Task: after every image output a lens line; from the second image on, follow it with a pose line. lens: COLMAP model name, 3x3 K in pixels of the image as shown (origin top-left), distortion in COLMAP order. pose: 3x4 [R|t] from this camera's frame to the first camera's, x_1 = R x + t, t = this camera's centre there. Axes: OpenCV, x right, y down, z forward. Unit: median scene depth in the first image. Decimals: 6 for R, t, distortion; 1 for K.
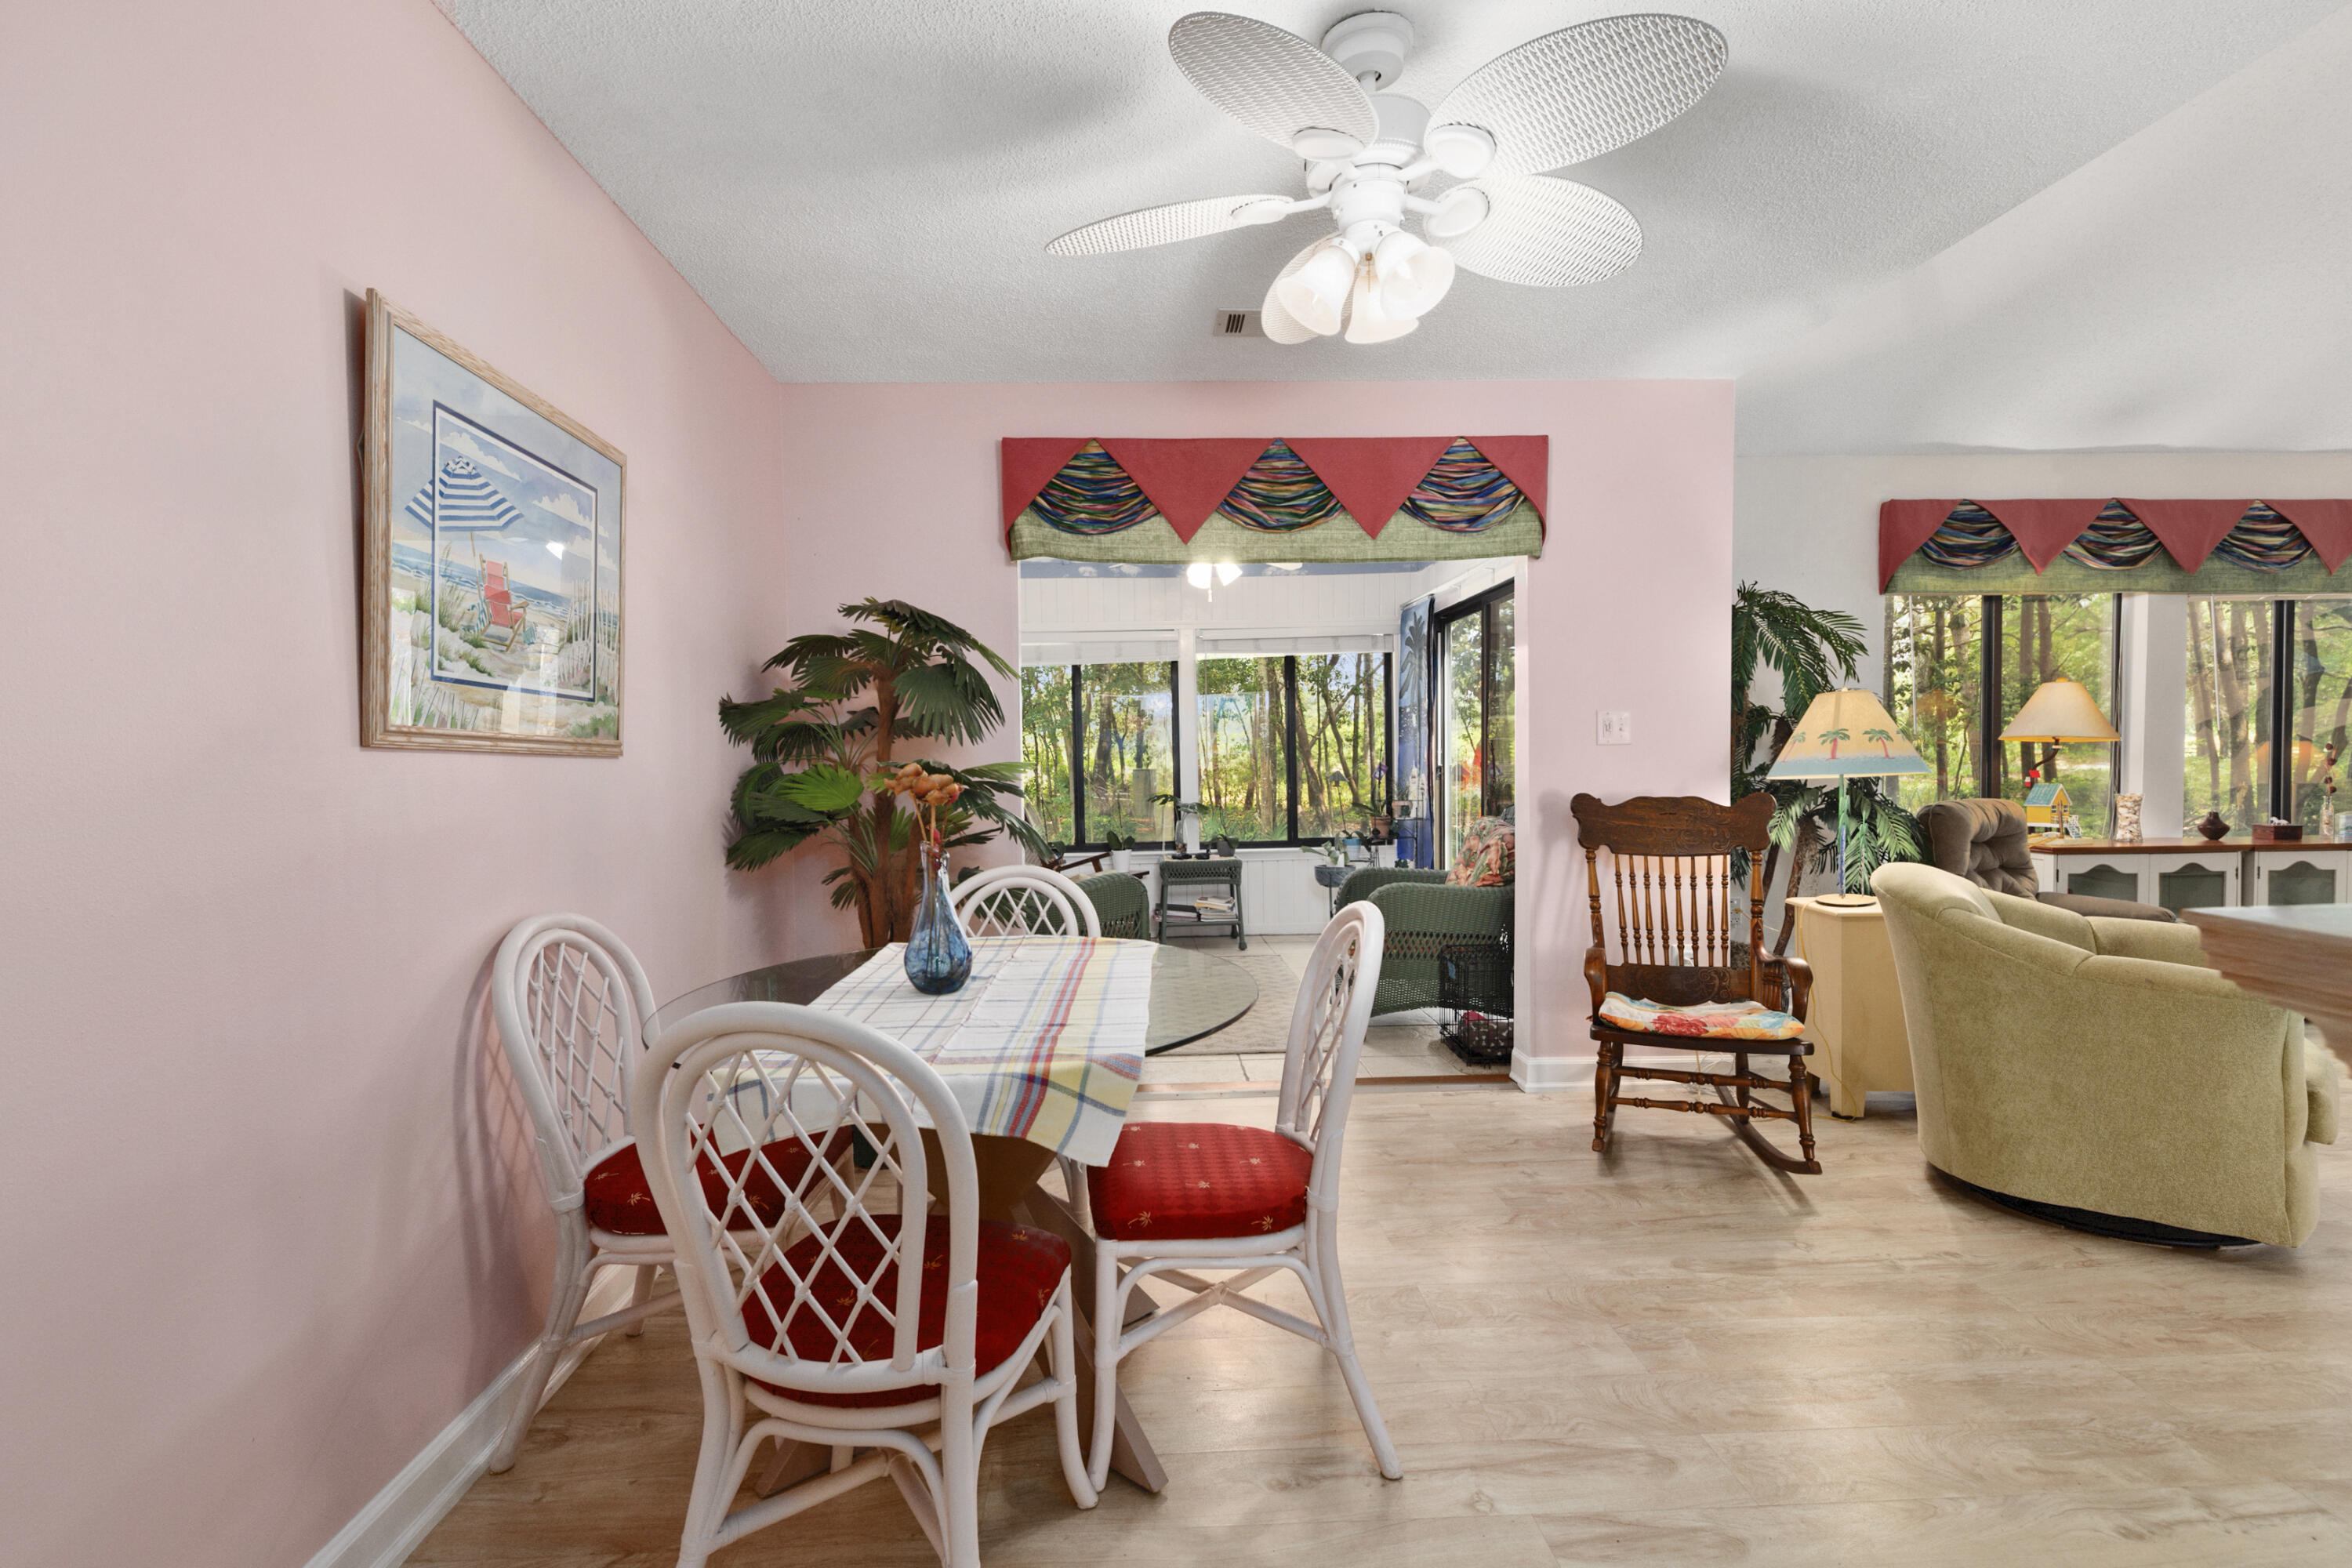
lens RADIAL K [[1083.1, 0, 1176.0], [0, 1083.1, 784.0], [0, 0, 1]] dist [0.001357, 0.000131]
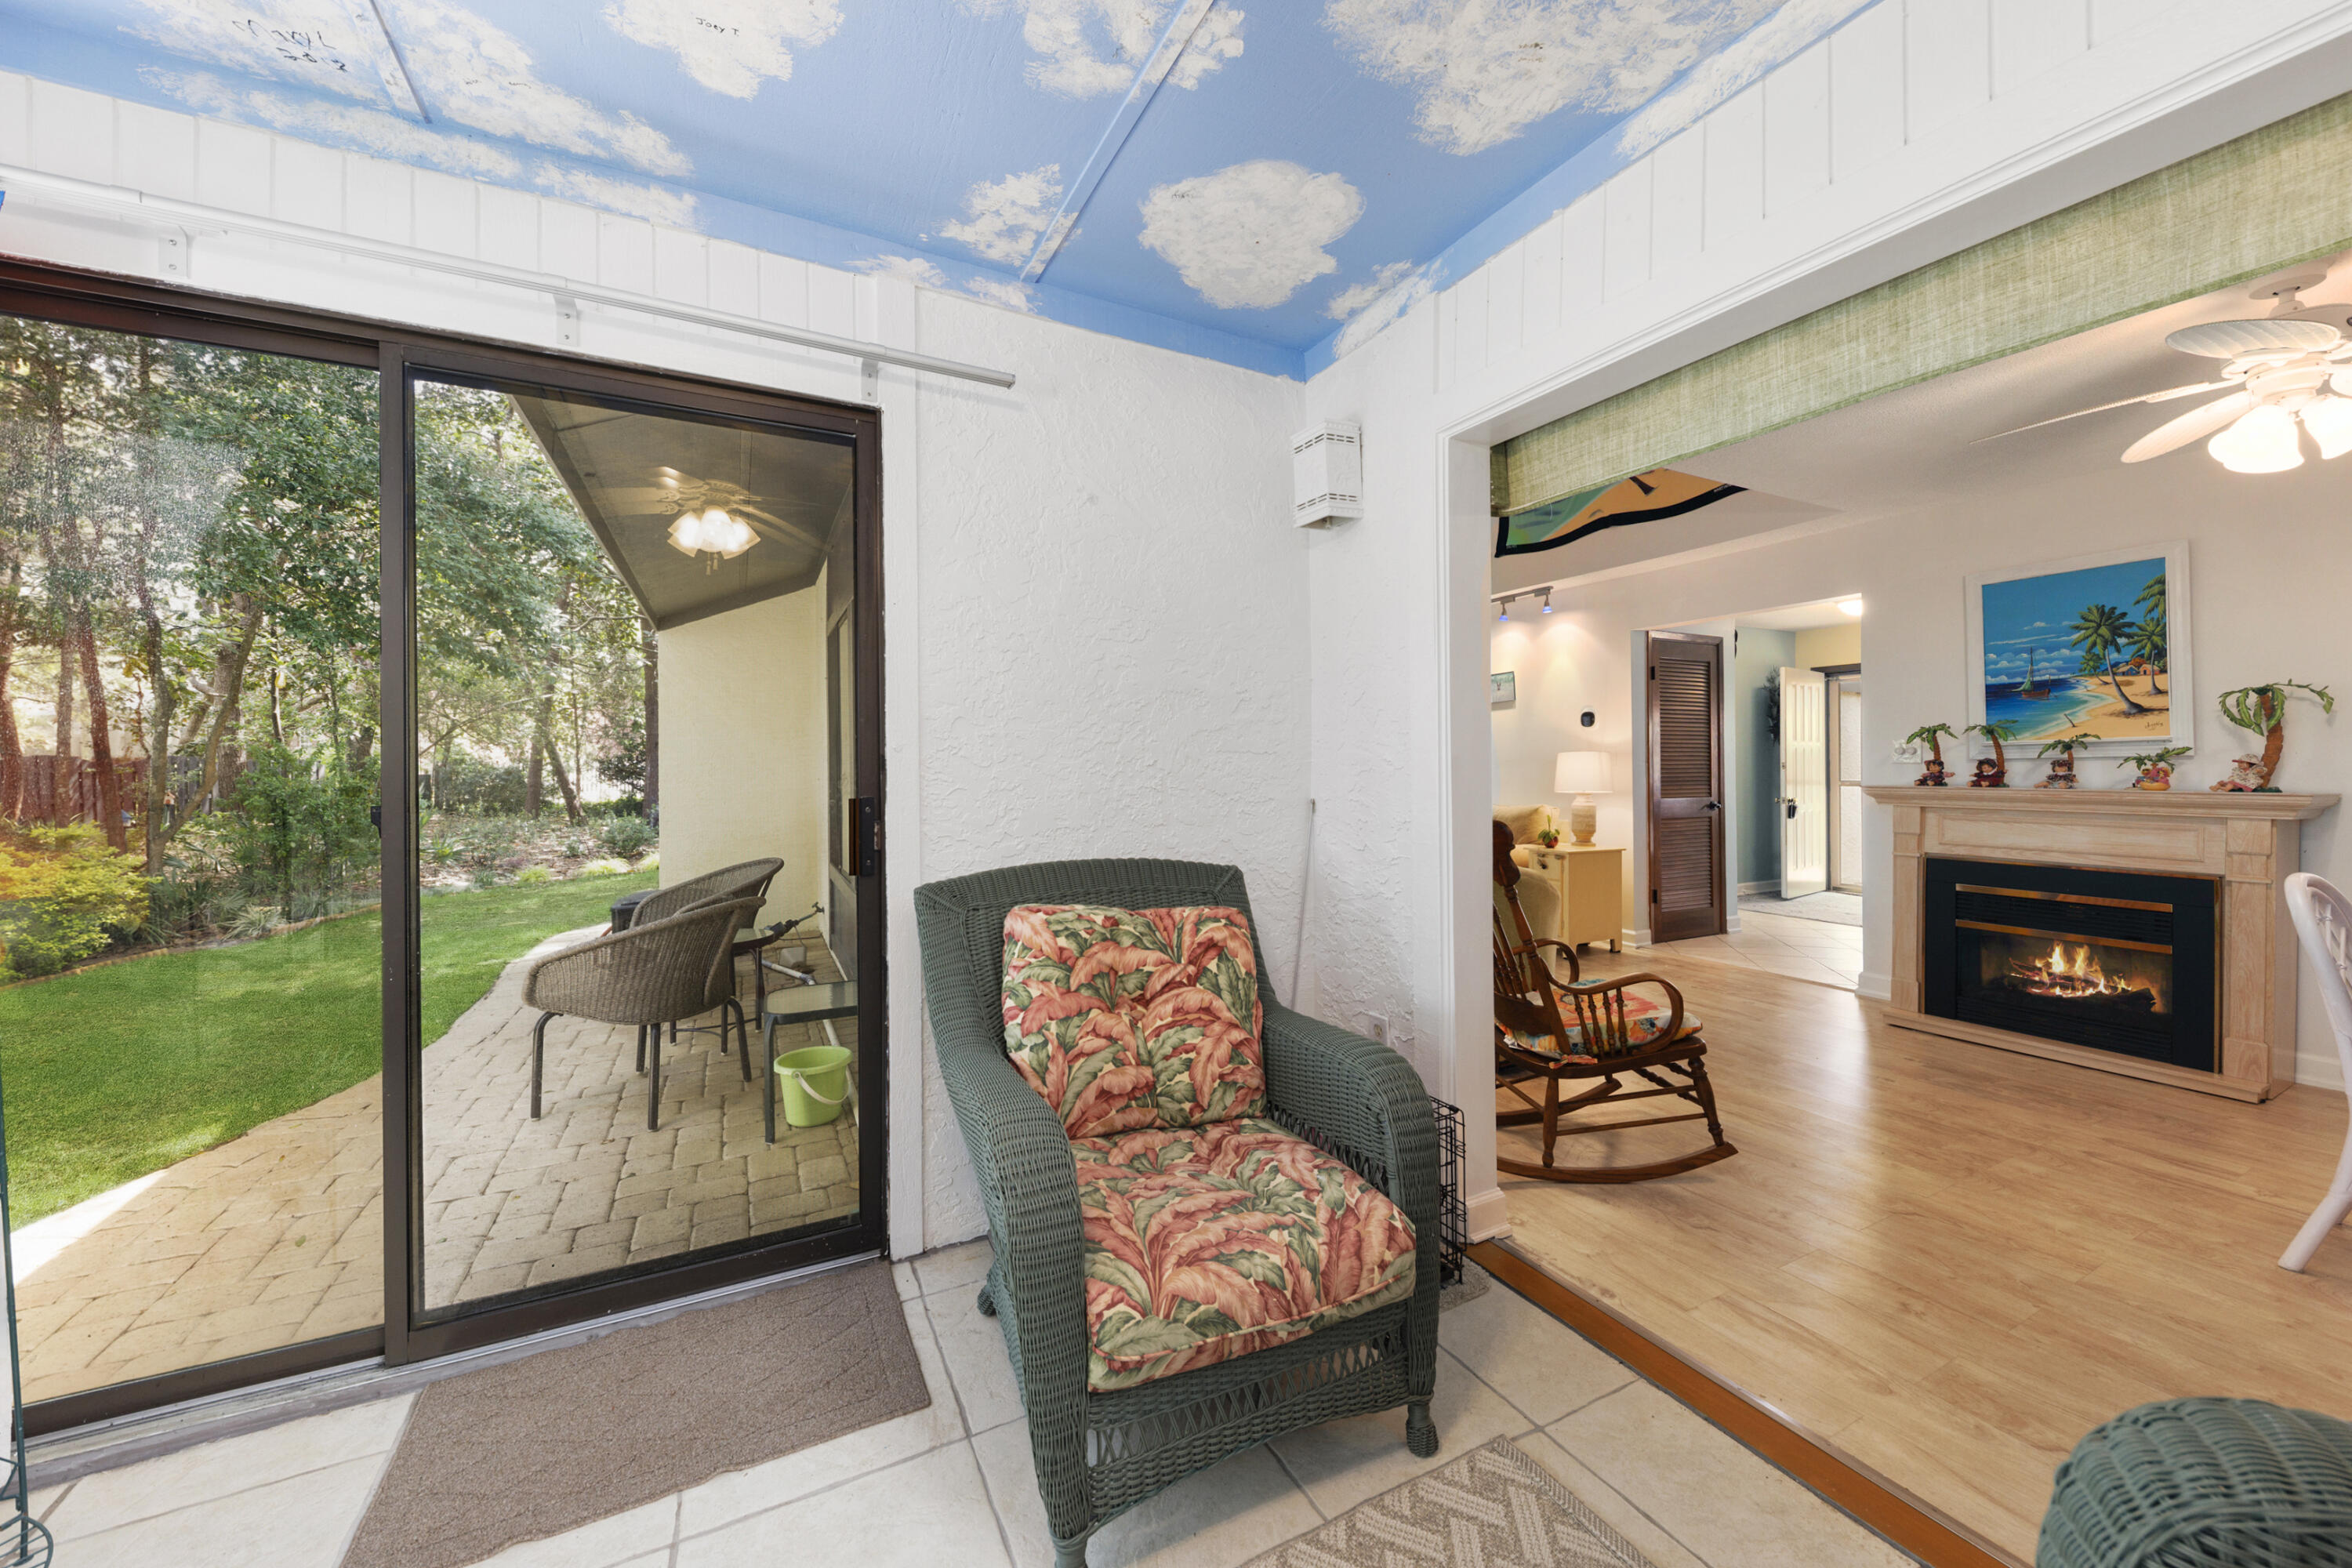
lens RADIAL K [[865.2, 0, 1184.8], [0, 865.2, 767.7], [0, 0, 1]] dist [-0.000873, -0.000067]
pose [[-0.406577, 0.019047, 0.913418, -0.141037], [0.029622, 0.999532, -0.007657, -0.033796], [-0.913136, 0.023944, -0.406951, 1.517018]]
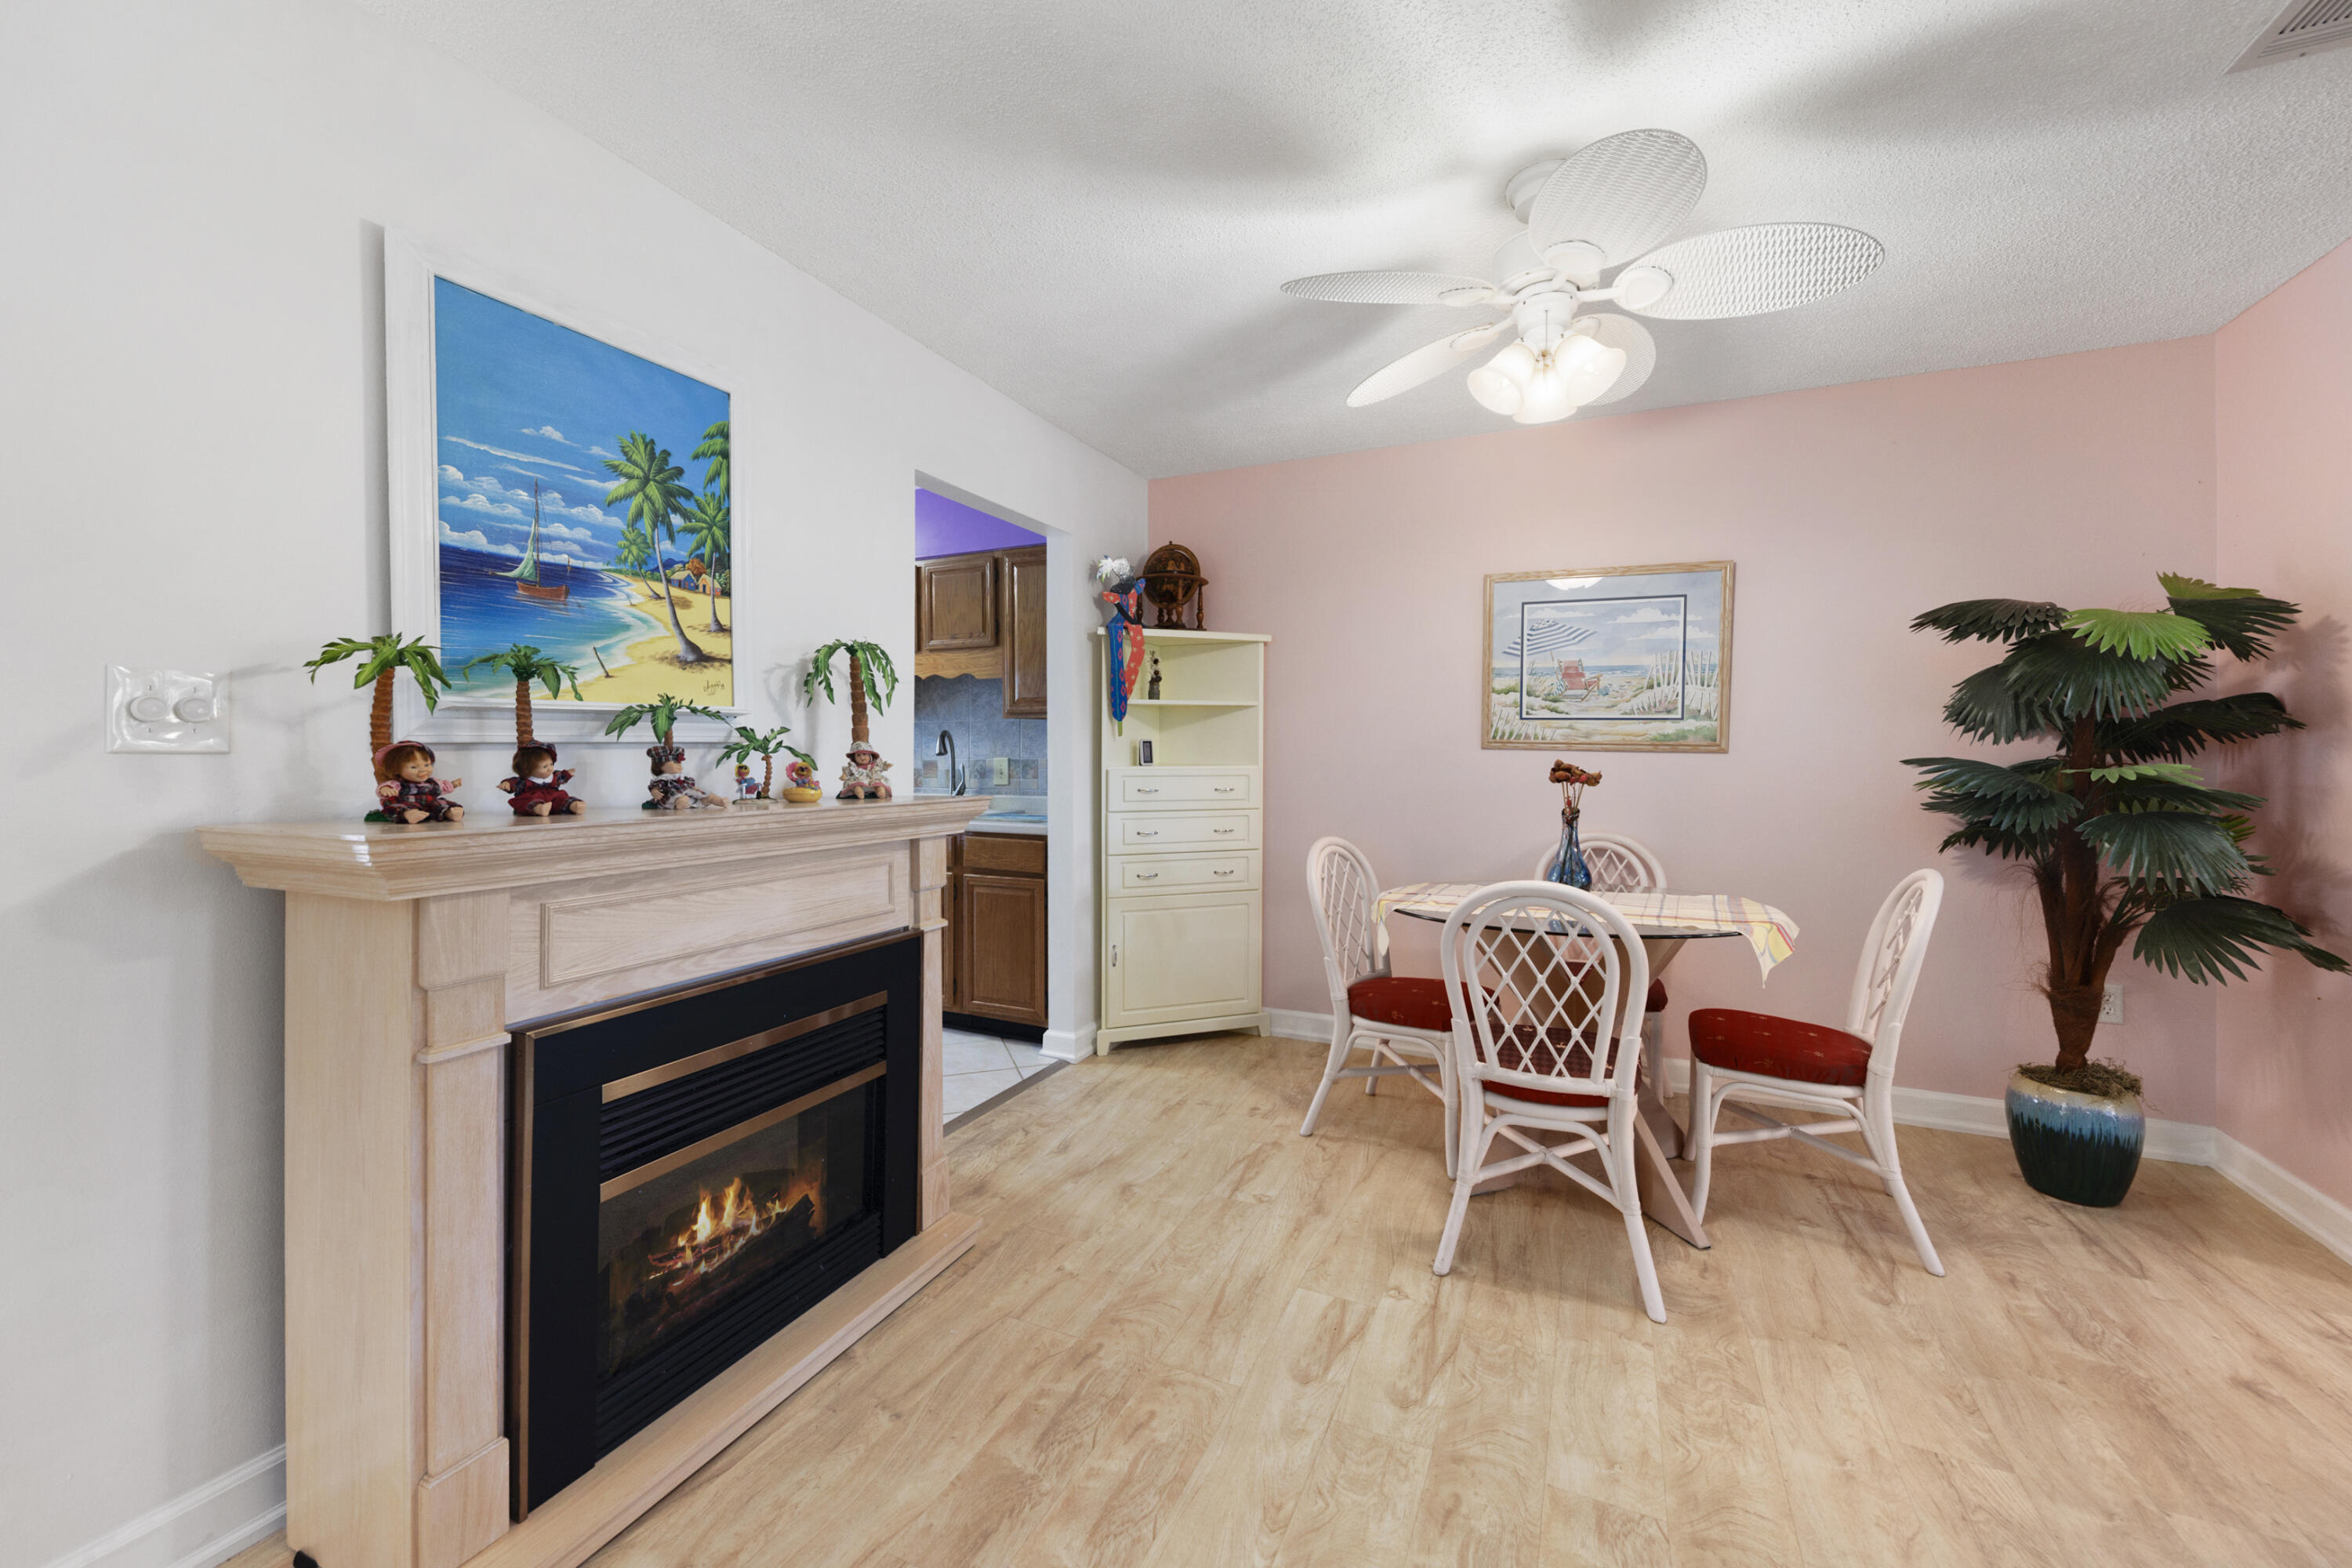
lens RADIAL K [[900.1, 0, 1172.8], [0, 900.1, 749.5], [0, 0, 1]] dist [0.000888, 0.000074]
pose [[-0.466141, 0.014944, -0.884584, 0.695925], [-0.010385, 0.999696, 0.022361, -0.033014], [0.884650, 0.019610, -0.465844, 0.612512]]
